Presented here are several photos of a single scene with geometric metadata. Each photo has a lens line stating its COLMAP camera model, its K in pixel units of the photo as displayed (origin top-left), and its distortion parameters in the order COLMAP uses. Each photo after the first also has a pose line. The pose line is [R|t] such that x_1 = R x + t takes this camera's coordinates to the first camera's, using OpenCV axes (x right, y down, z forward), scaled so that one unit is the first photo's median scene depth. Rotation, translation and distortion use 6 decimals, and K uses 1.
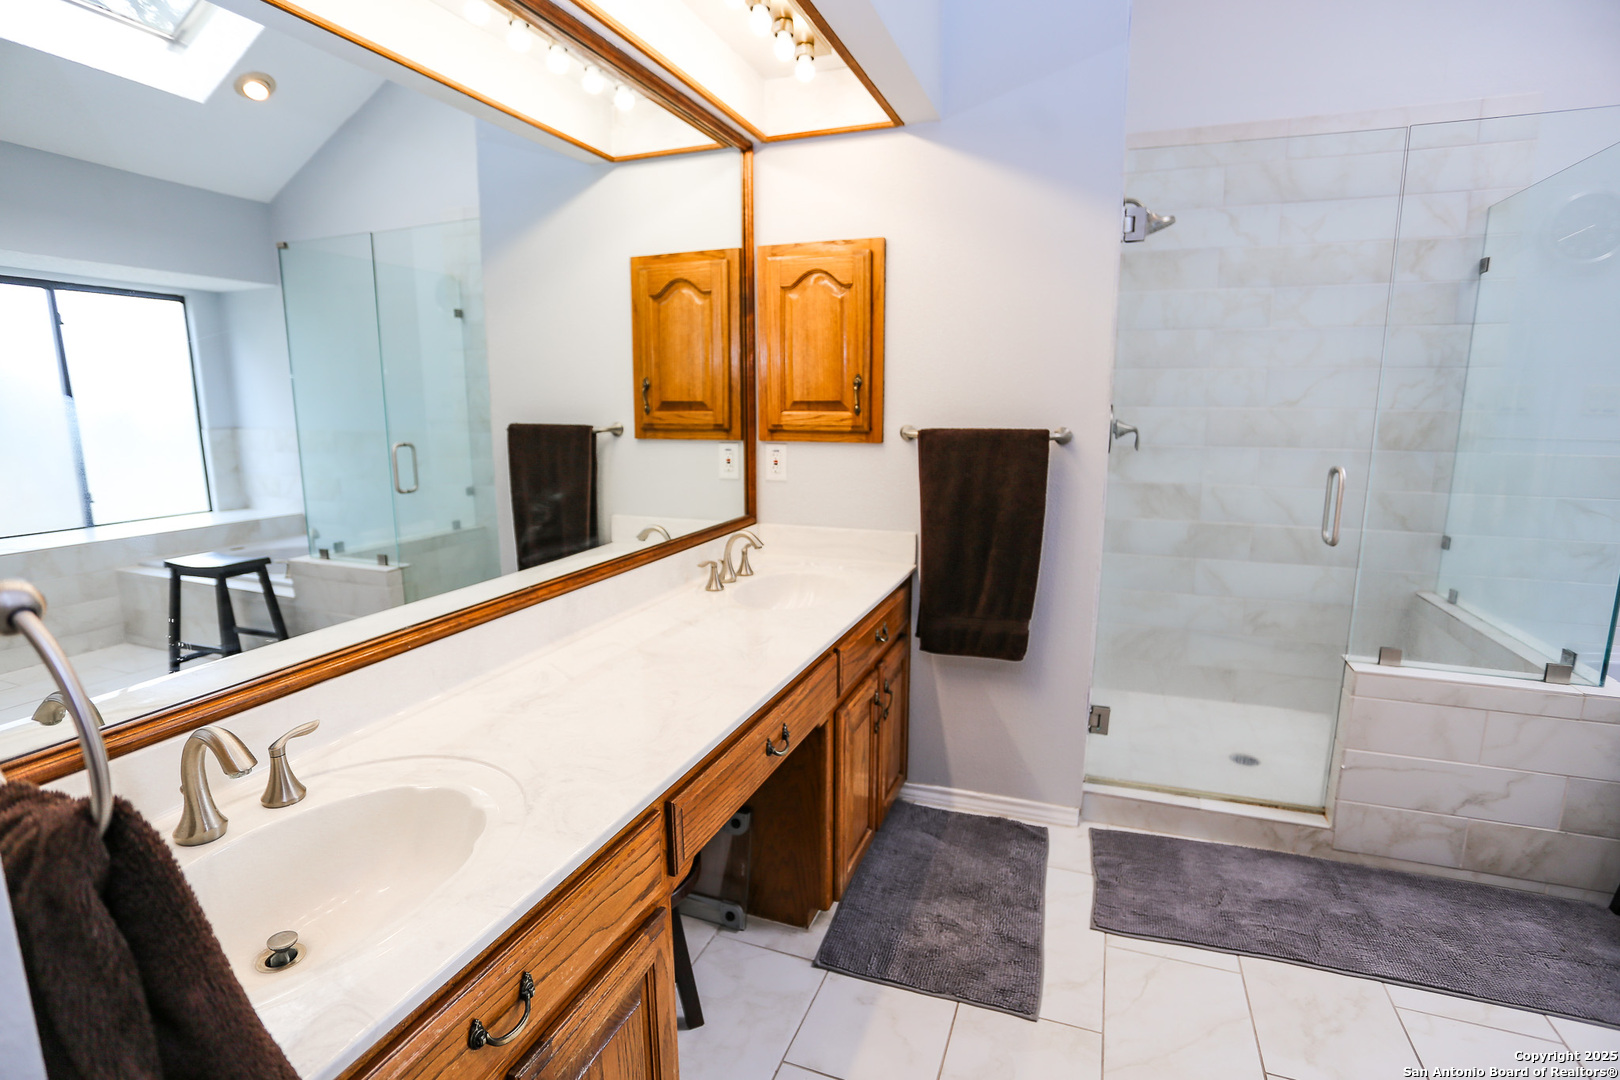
lens RADIAL K [[805.6, 0, 801.0], [0, 805.6, 544.3], [0, 0, 1]] dist [-0.079650, 0.038541]
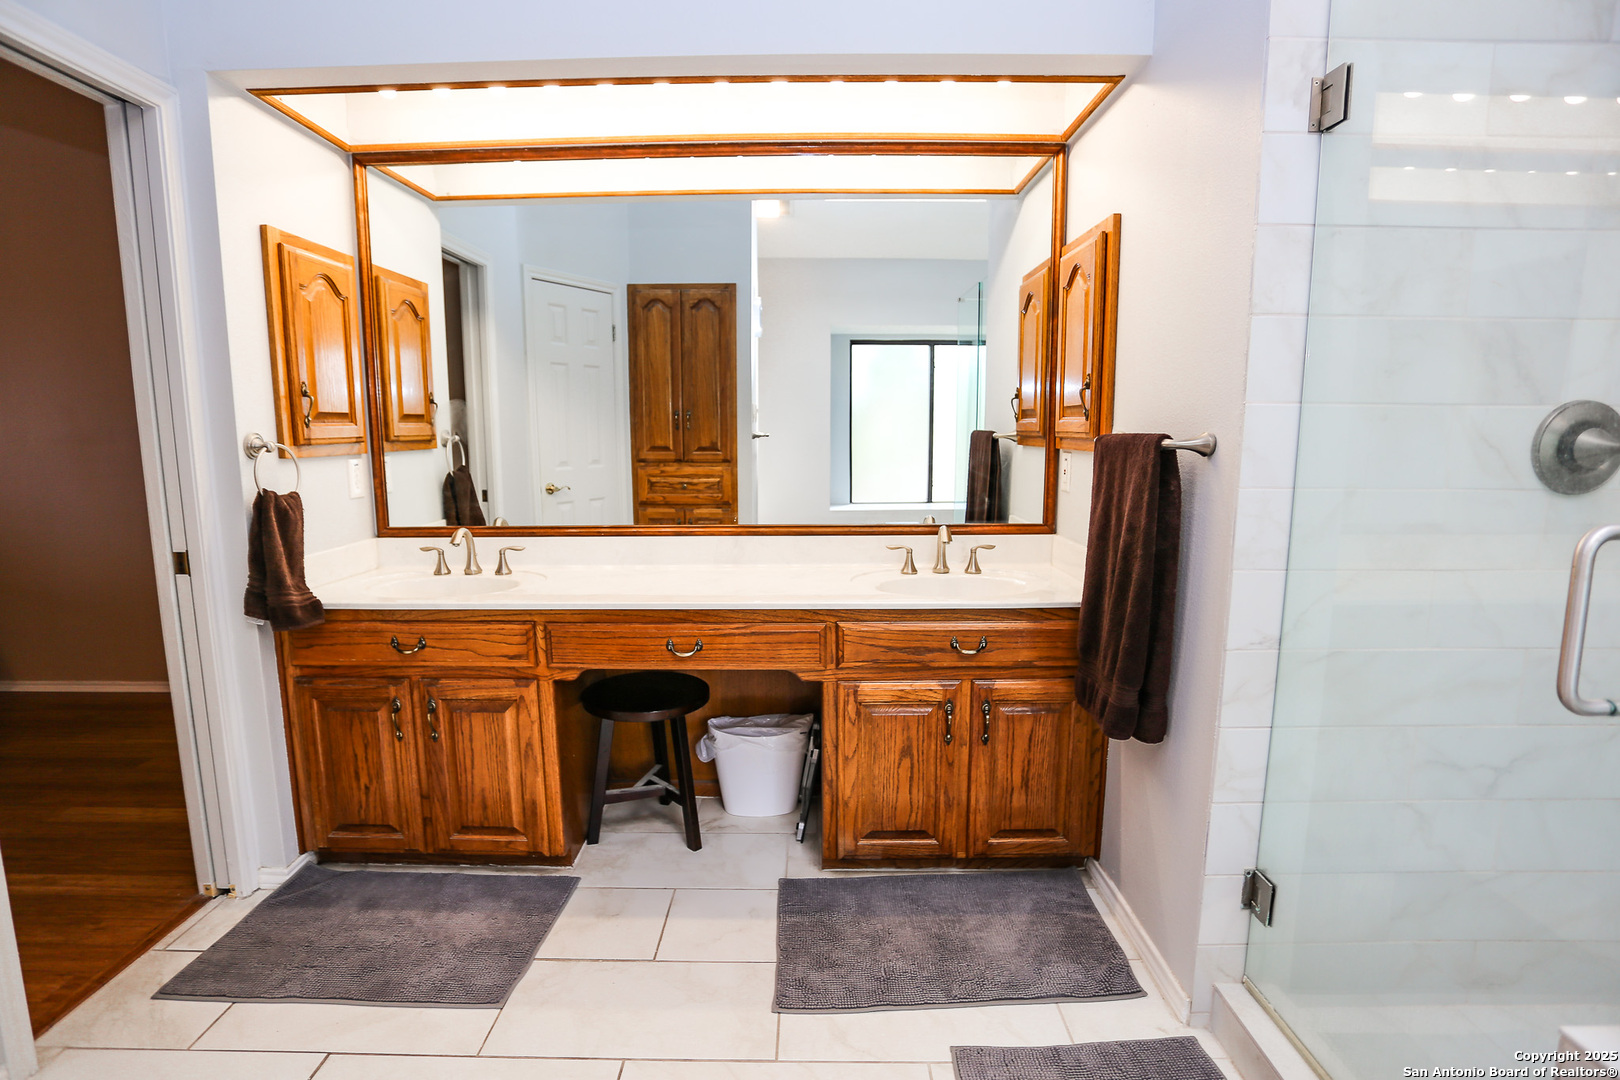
lens RADIAL K [[790.3, 0, 801.4], [0, 790.3, 544.9], [0, 0, 1]] dist [-0.074465, 0.028855]
pose [[0.350188, 0.137537, -0.926527, 0.757708], [-0.166162, 0.982594, 0.083057, -0.042566], [0.921824, 0.124868, 0.366946, 0.395787]]
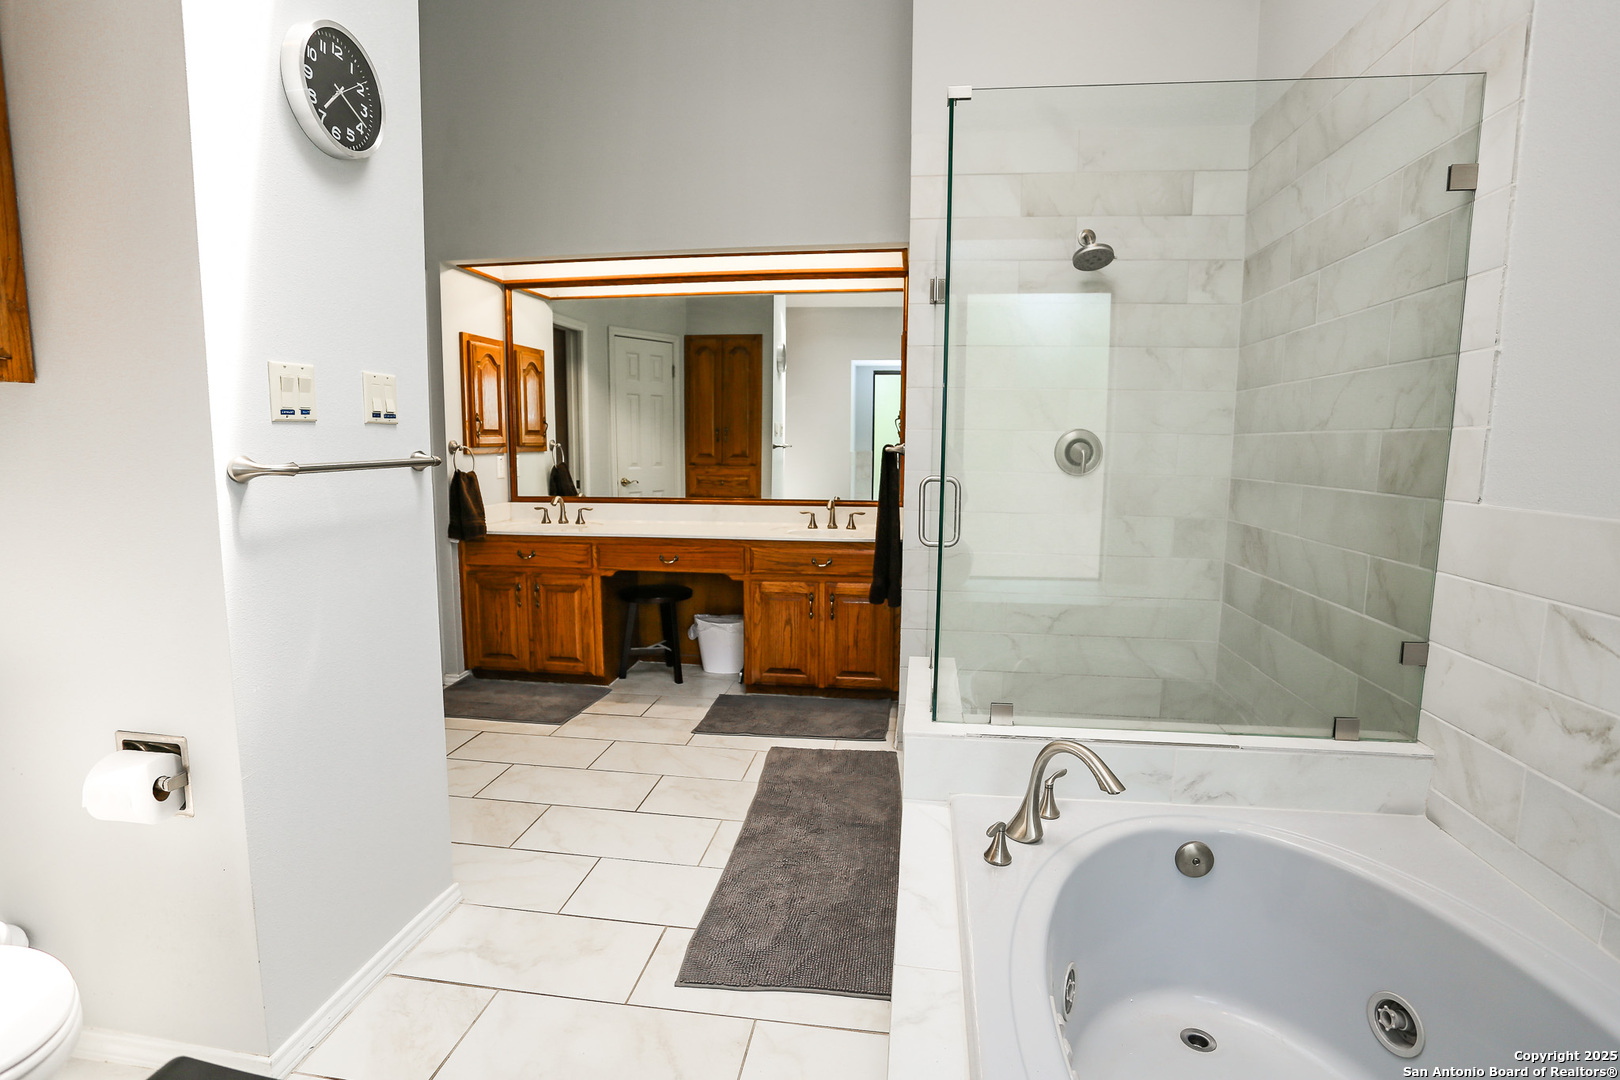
lens RADIAL K [[790.3, 0, 801.4], [0, 790.3, 544.9], [0, 0, 1]] dist [-0.074465, 0.028855]
pose [[0.221965, 0.129524, -0.966414, 1.476429], [-0.182078, 0.979210, 0.089420, -0.057113], [0.957904, 0.156114, 0.240933, 0.471480]]
